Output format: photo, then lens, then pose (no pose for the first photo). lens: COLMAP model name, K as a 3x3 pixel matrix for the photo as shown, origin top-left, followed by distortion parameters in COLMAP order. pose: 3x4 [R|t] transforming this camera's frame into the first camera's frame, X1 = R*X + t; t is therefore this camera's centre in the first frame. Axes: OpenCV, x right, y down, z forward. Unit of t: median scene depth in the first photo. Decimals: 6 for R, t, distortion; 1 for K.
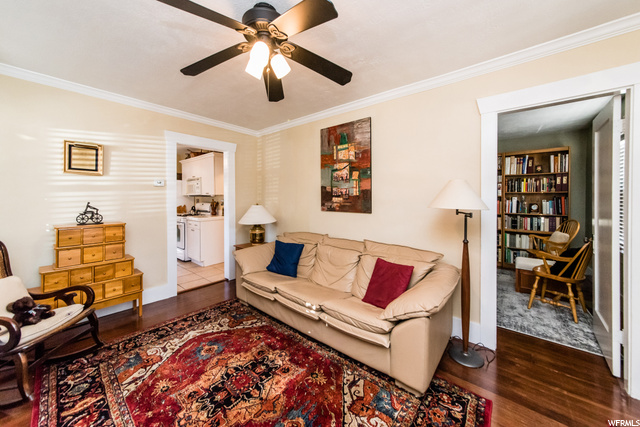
lens RADIAL K [[225.0, 0, 324.5], [0, 225.0, 197.8], [0, 0, 1]] dist [-0.001849, 0.000407]
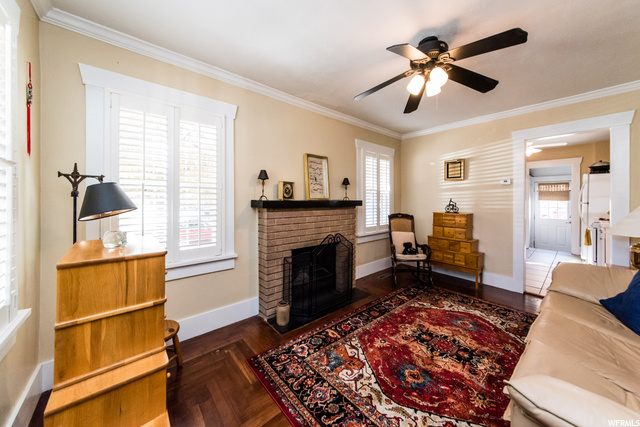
lens RADIAL K [[225.0, 0, 318.3], [0, 225.0, 198.2], [0, 0, 1]] dist [-0.001849, 0.000407]
pose [[-0.171474, -0.001368, -0.985188, 0.713670], [-0.005426, 0.999985, -0.000444, 0.026954], [0.985174, 0.005270, -0.171479, 0.414602]]
